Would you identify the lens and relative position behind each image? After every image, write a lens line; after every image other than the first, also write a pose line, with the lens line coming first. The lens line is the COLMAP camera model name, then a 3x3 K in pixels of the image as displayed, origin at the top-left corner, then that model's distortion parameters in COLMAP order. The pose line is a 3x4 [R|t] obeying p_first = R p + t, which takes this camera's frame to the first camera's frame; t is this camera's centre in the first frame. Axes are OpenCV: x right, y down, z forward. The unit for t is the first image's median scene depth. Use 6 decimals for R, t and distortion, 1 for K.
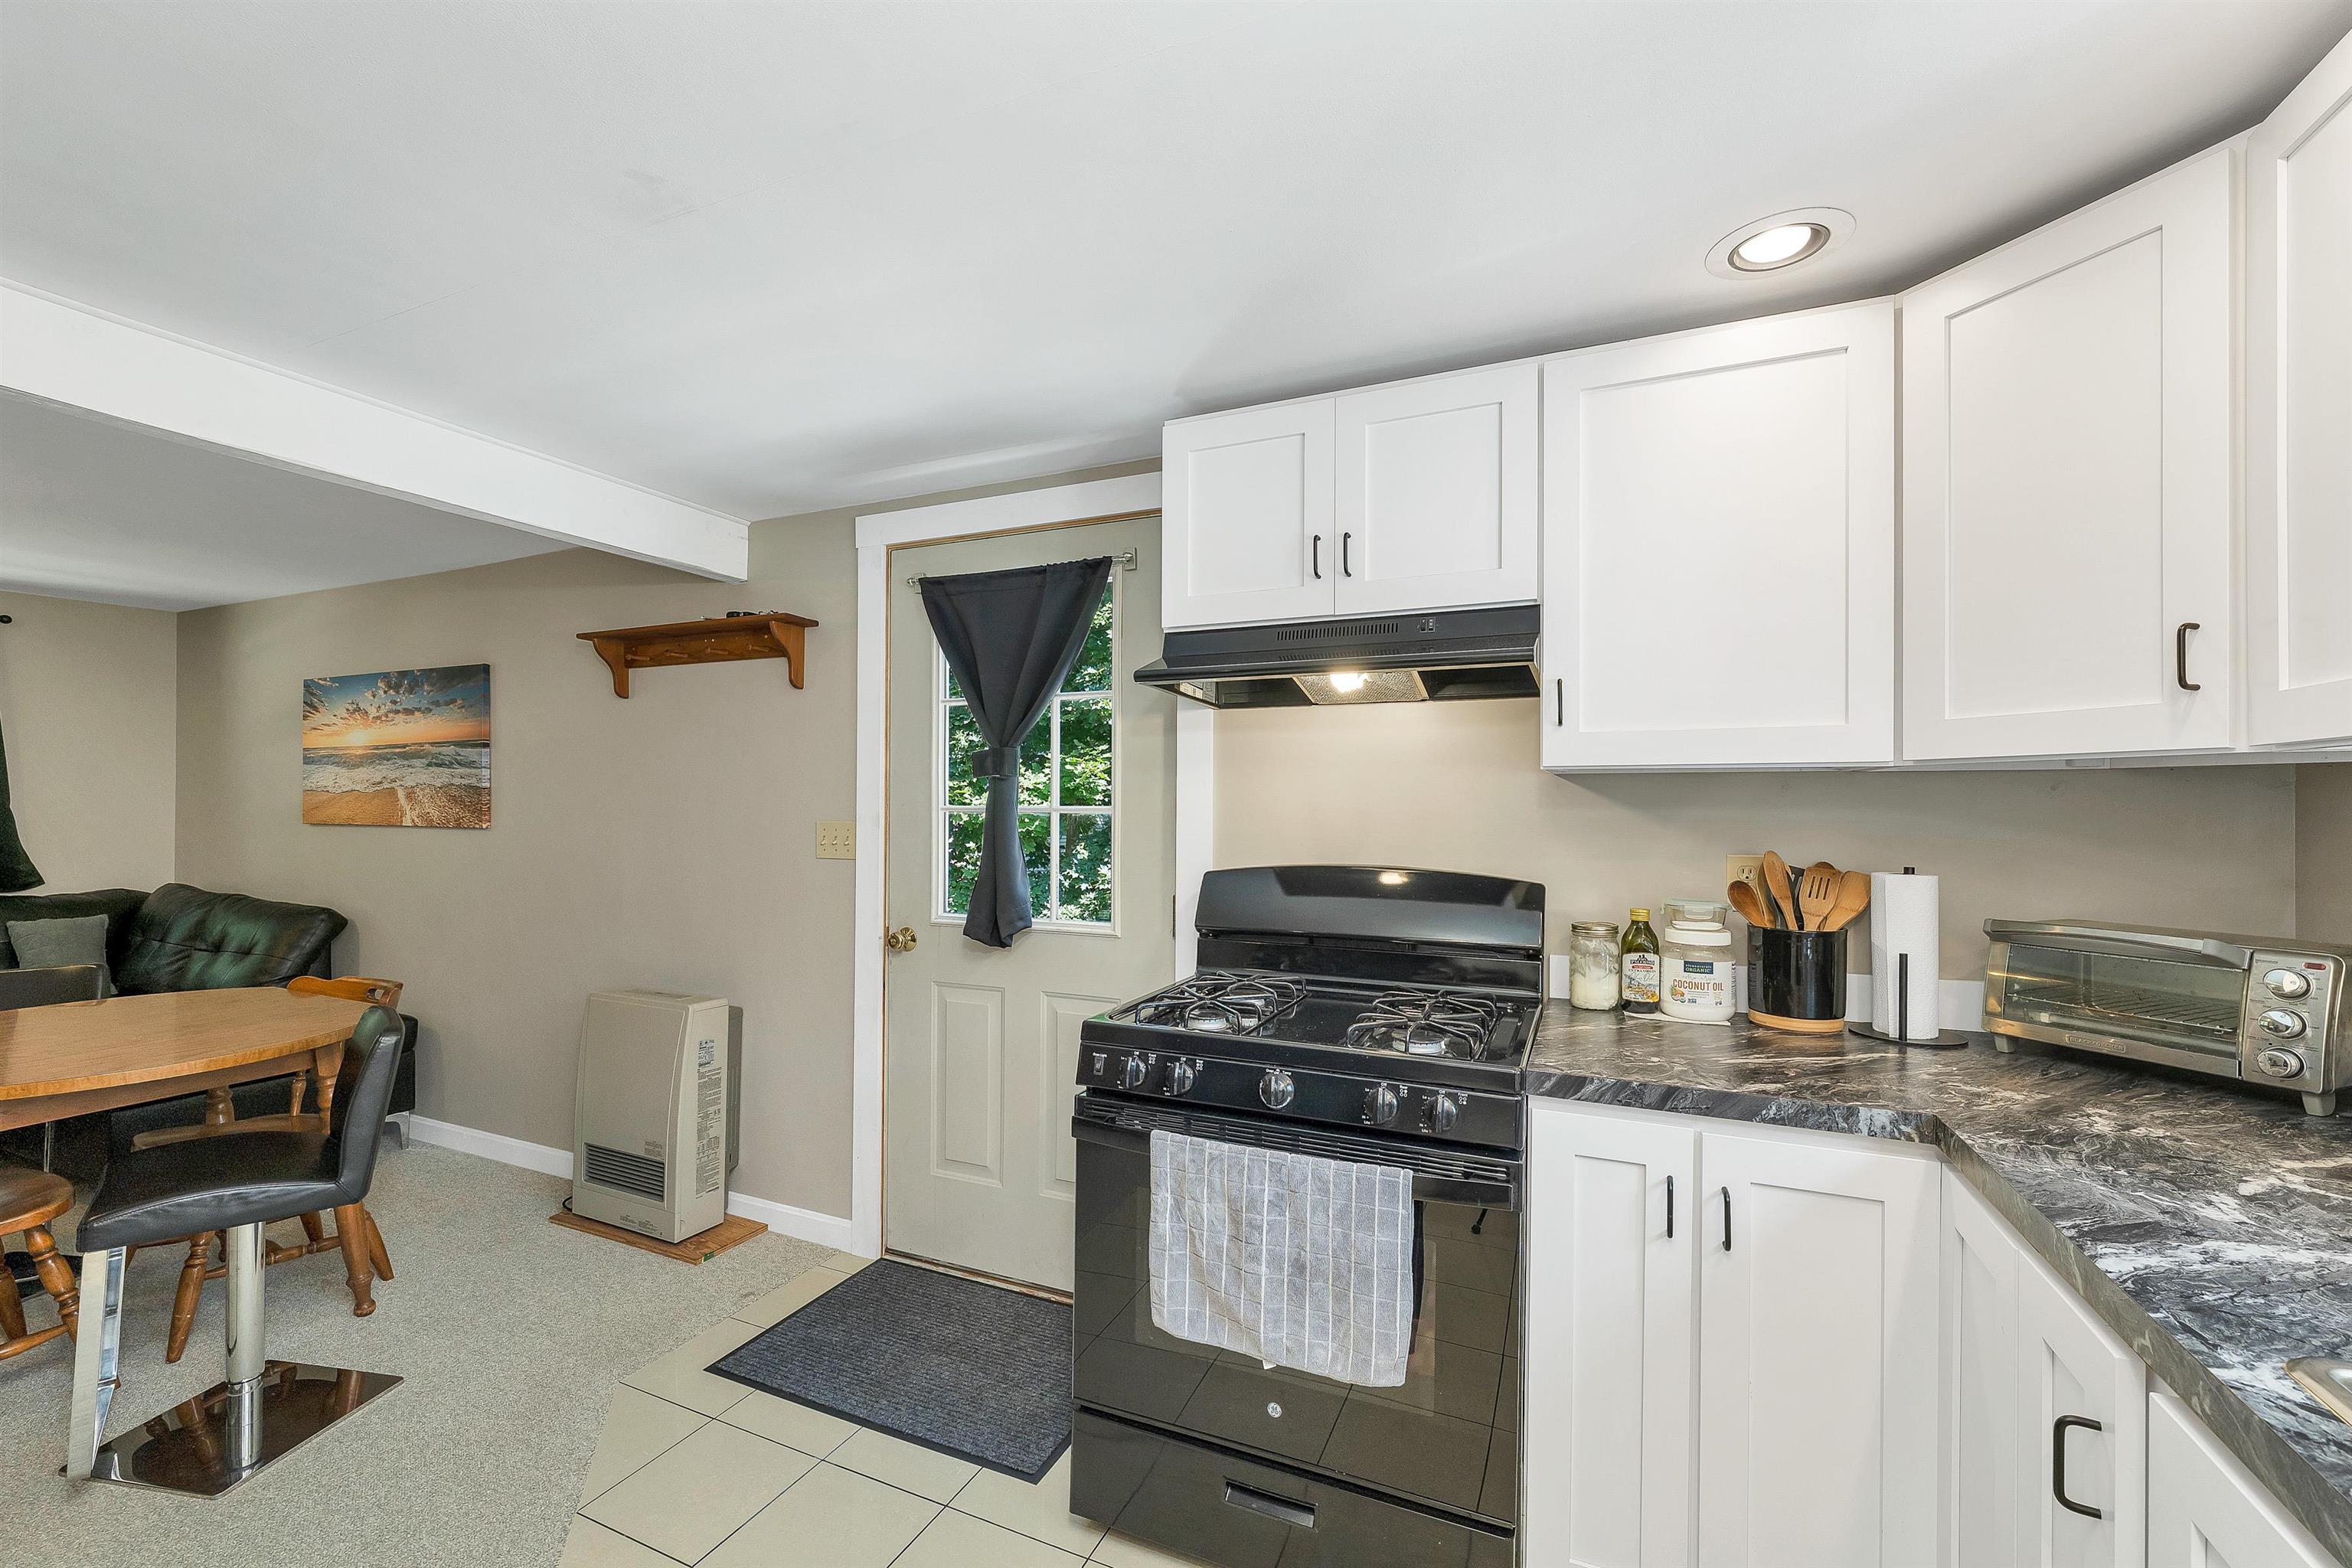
lens RADIAL K [[960.2, 0, 1175.6], [0, 960.2, 806.2], [0, 0, 1]] dist [-0.003091, -0.000230]
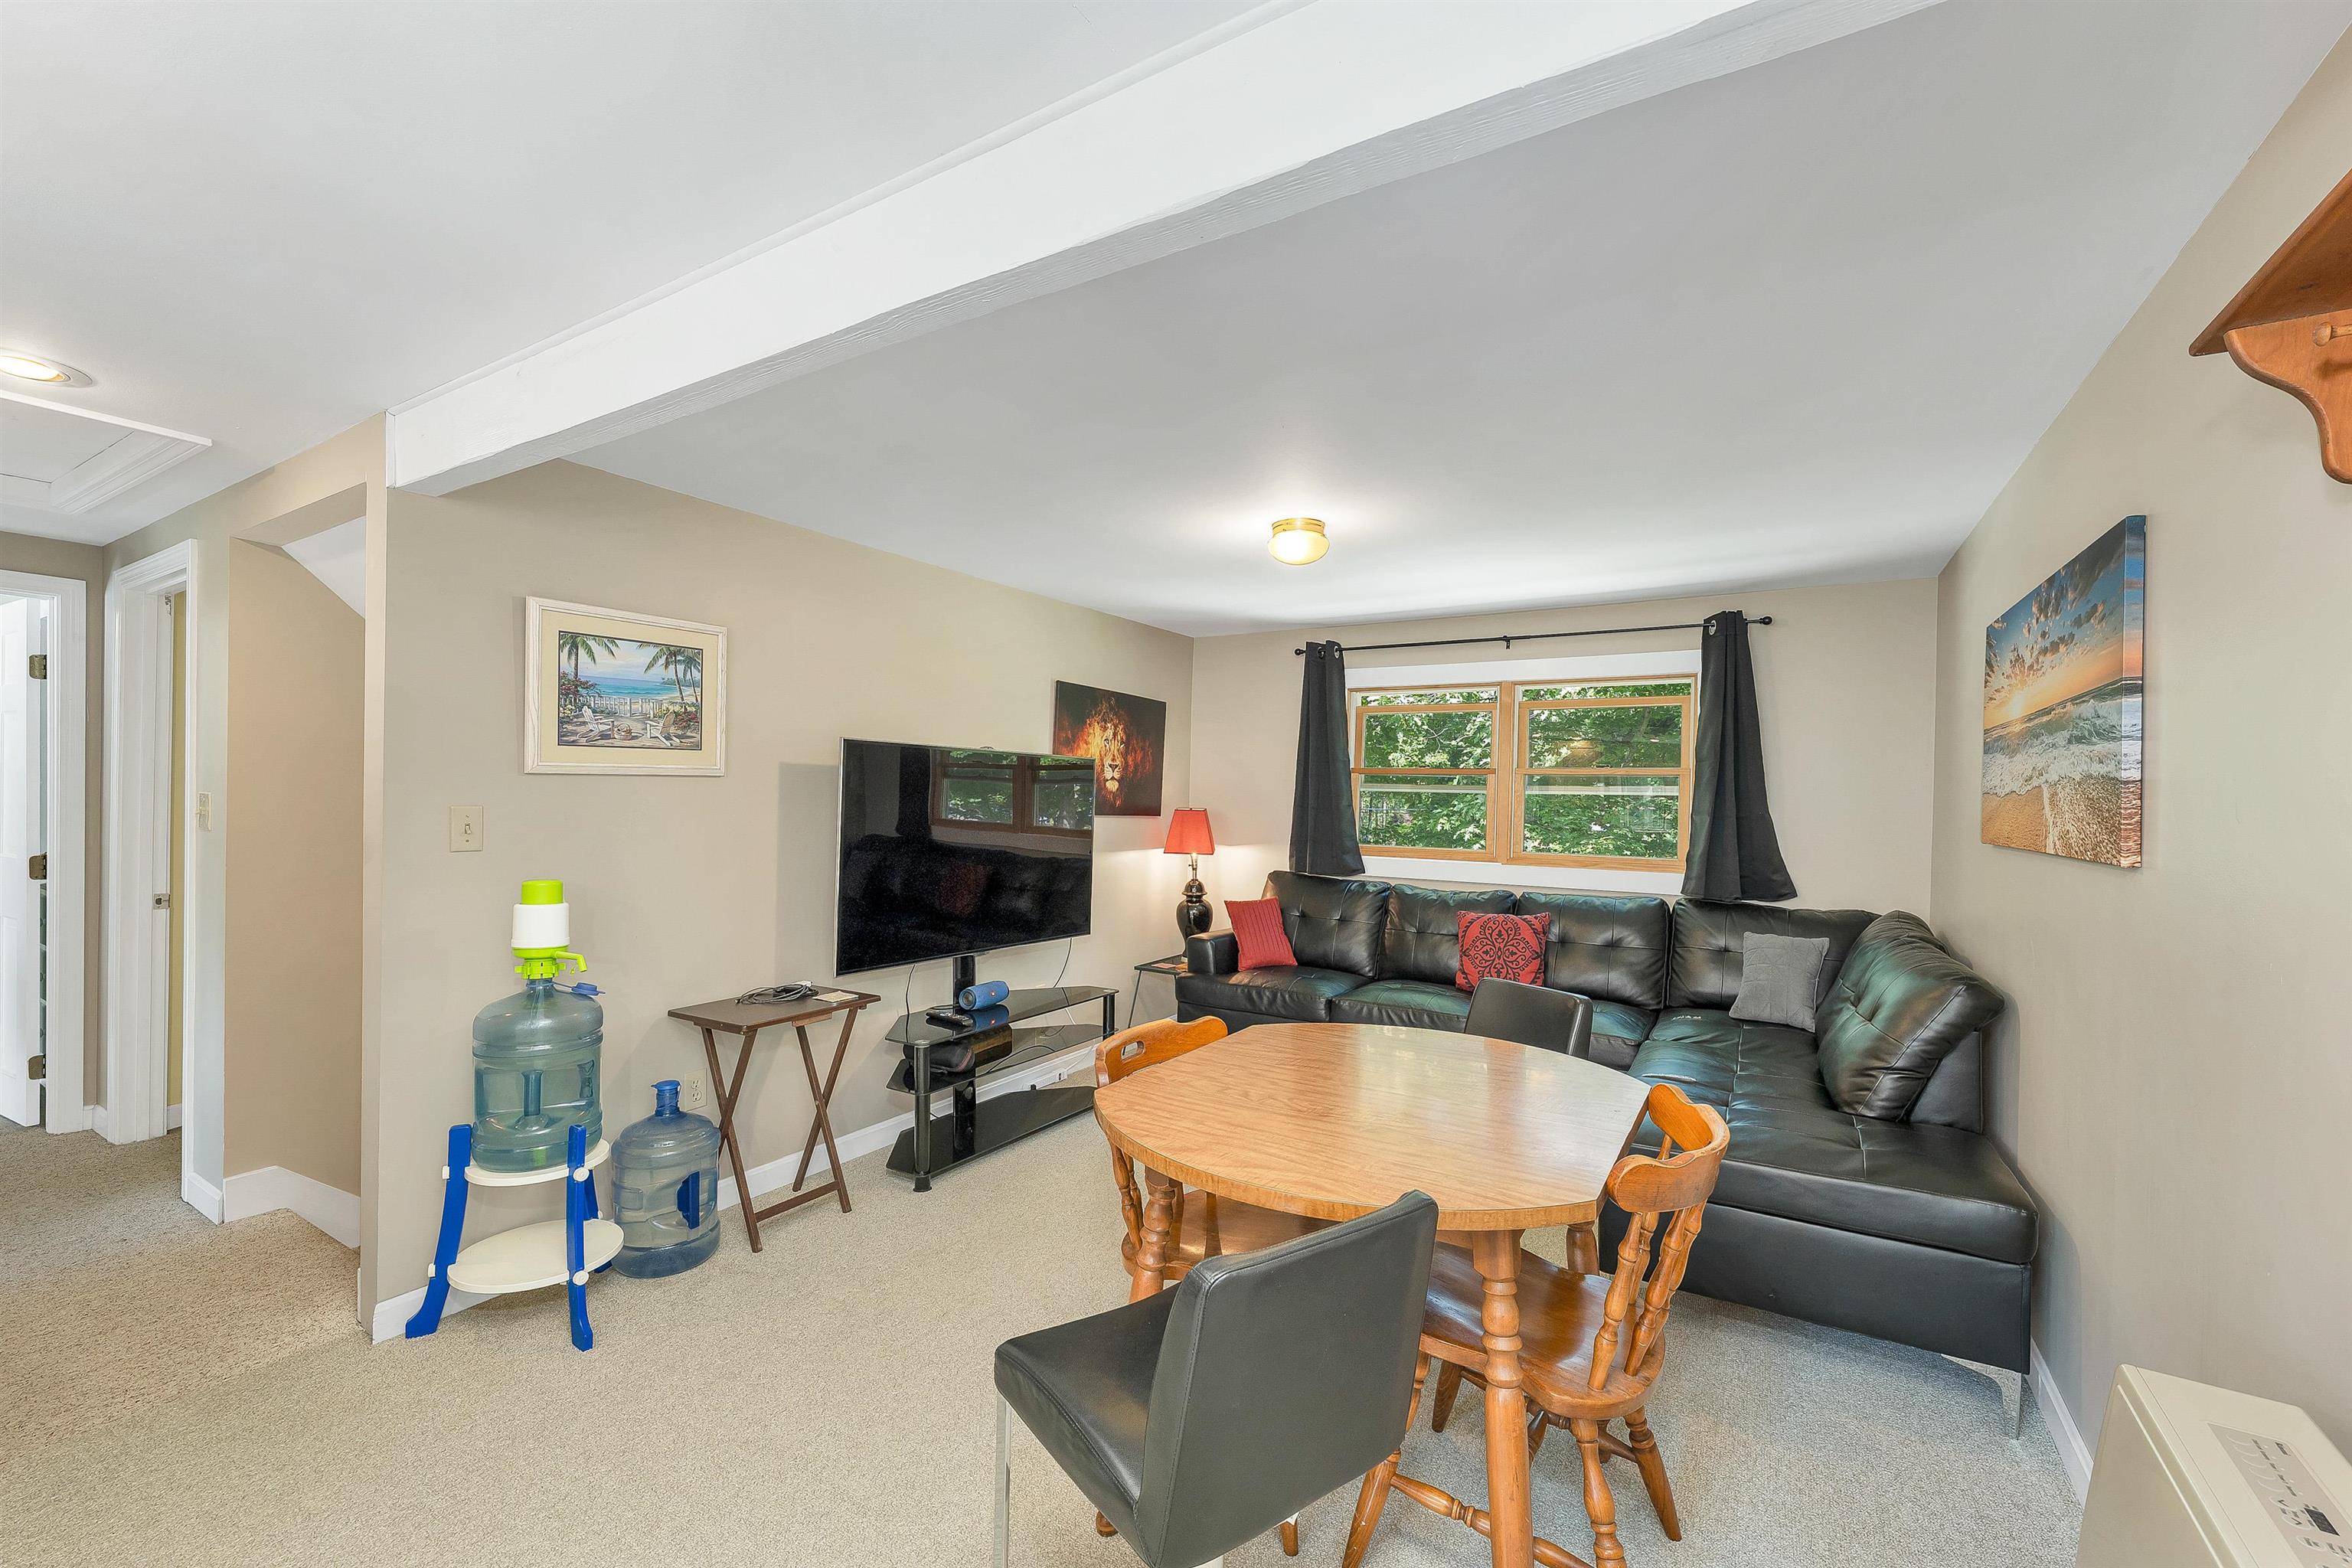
lens RADIAL K [[967.8, 0, 1172.1], [0, 967.8, 805.8], [0, 0, 1]] dist [-0.001562, 0.000262]
pose [[-0.133460, 0.000534, -0.991054, -0.191571], [-0.015022, 0.999884, 0.002562, -0.001256], [0.990940, 0.015230, -0.133436, 0.601200]]
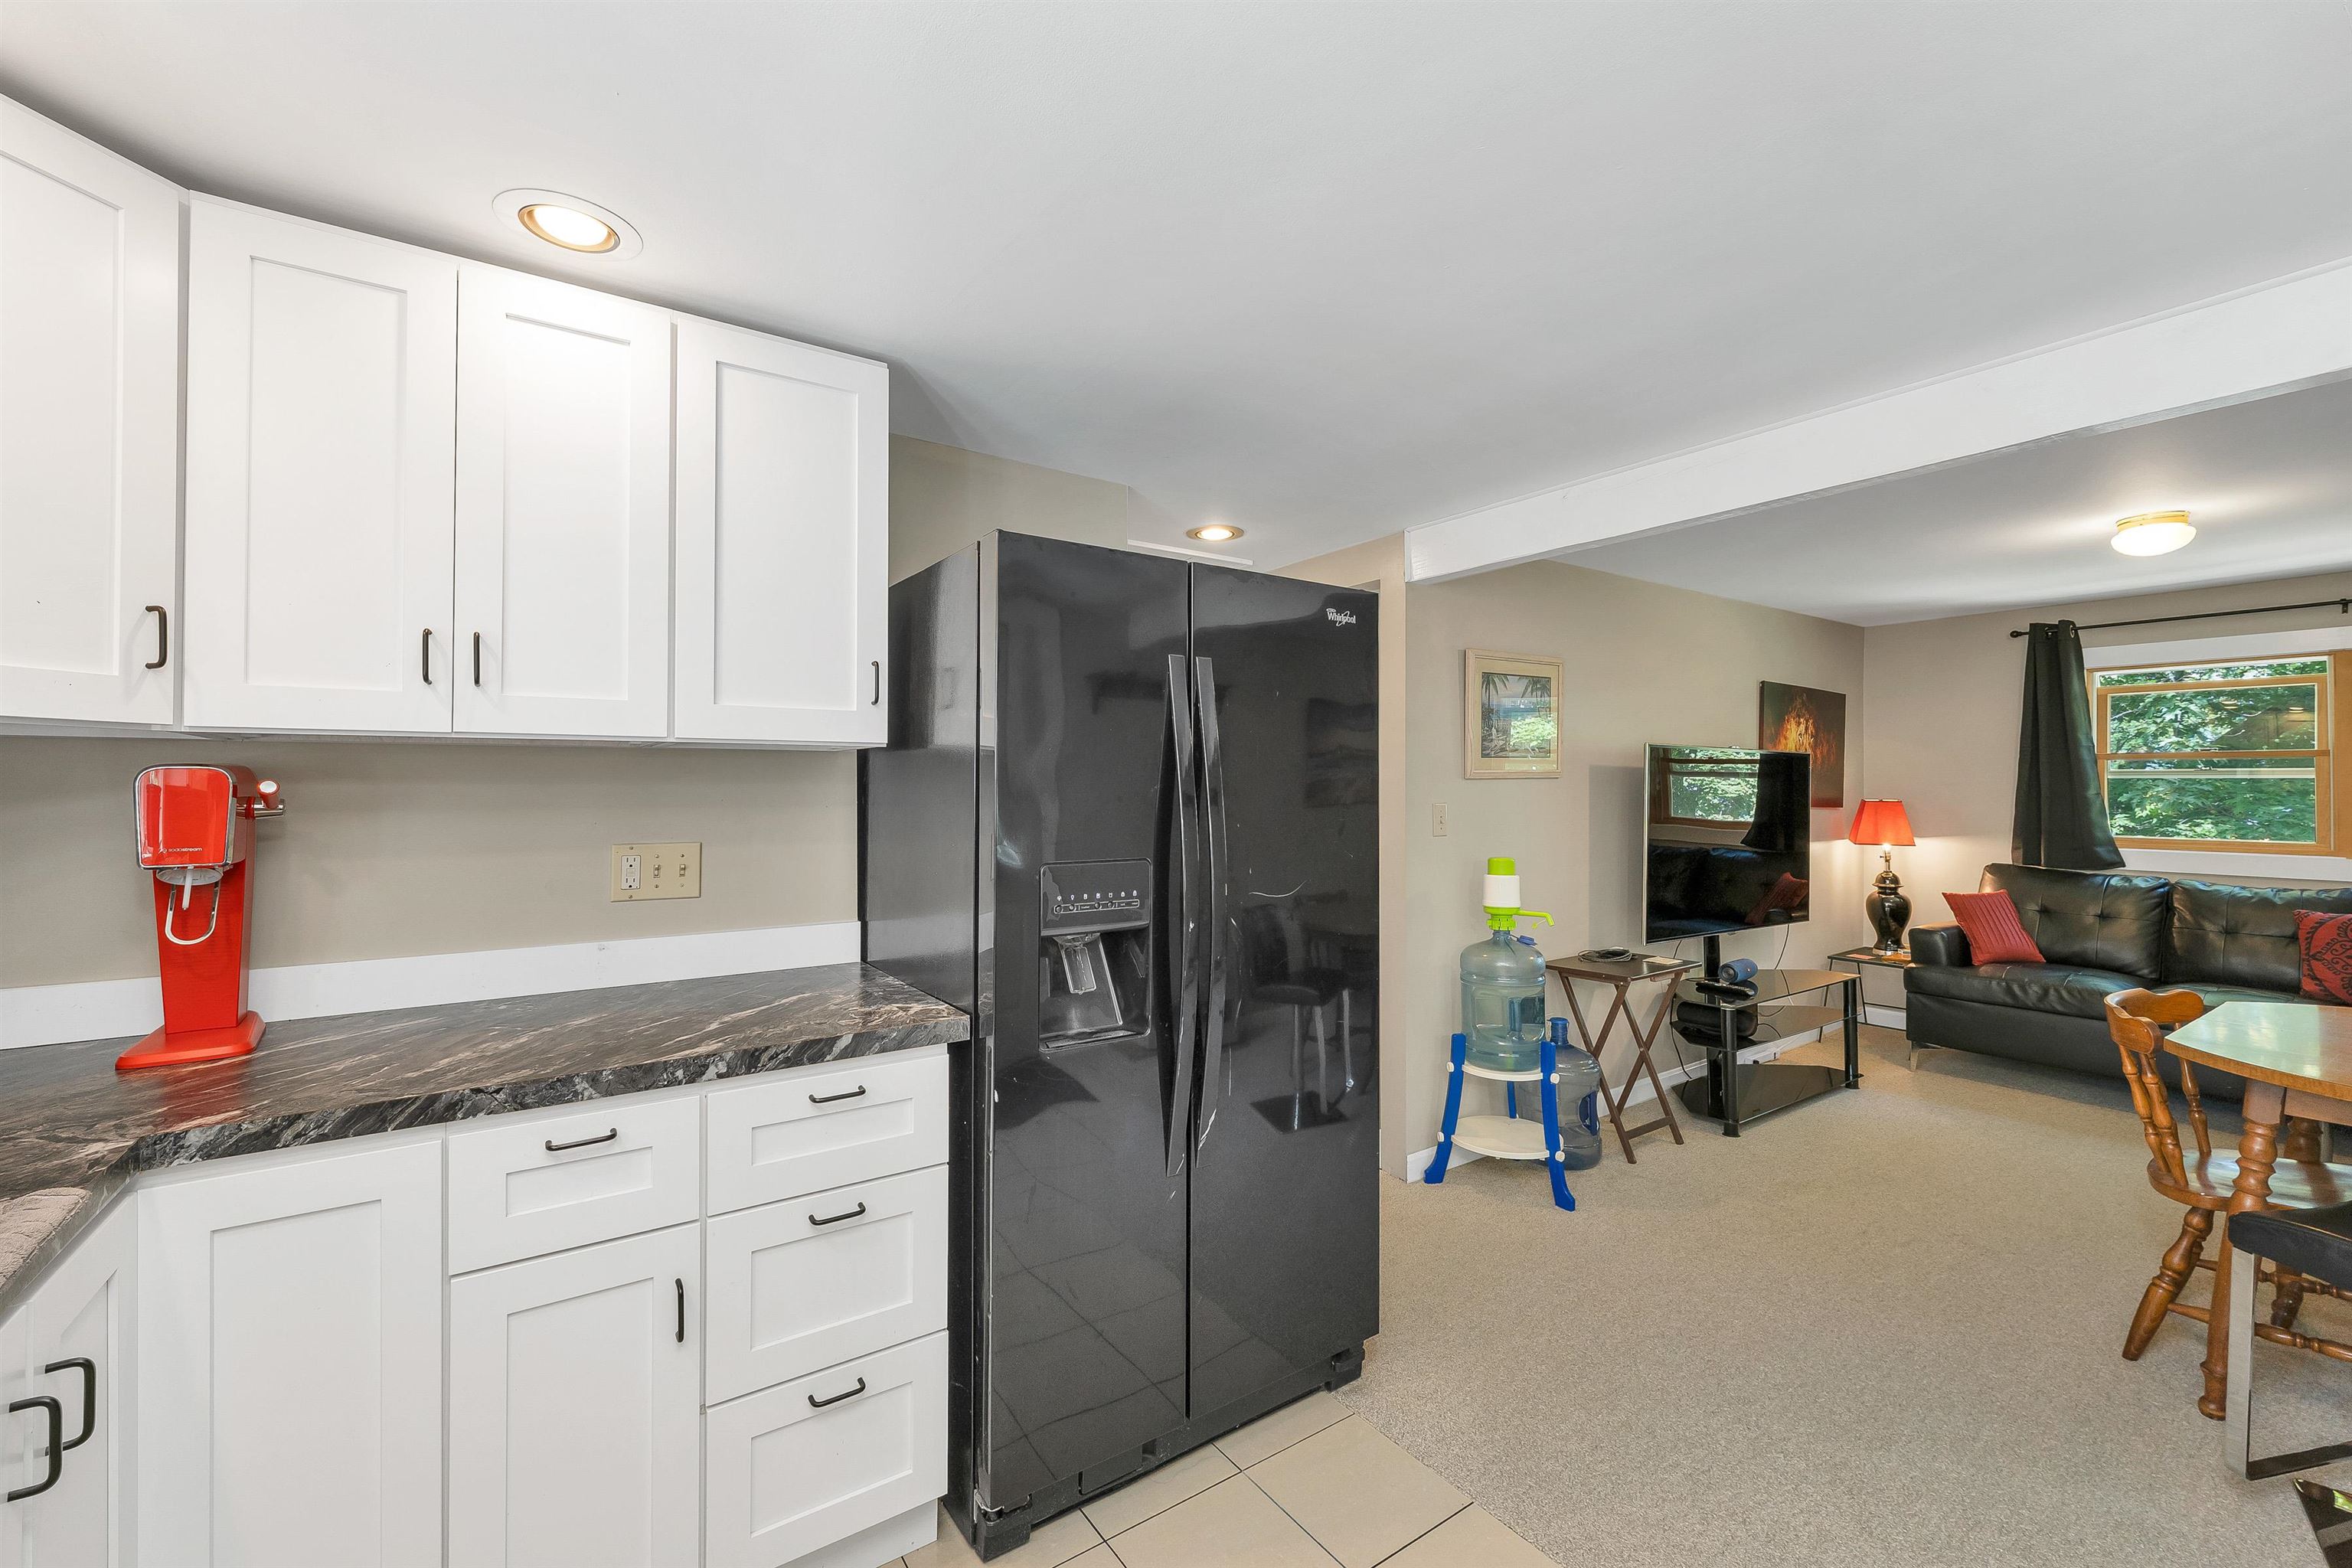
lens RADIAL K [[952.6, 0, 1165.1], [0, 952.6, 778.8], [0, 0, 1]] dist [-0.001147, -0.004005]
pose [[-0.528742, -0.015209, -0.848646, 0.132868], [-0.000898, 0.999849, -0.017359, 0.000621], [0.848782, -0.008416, -0.528676, 0.280229]]
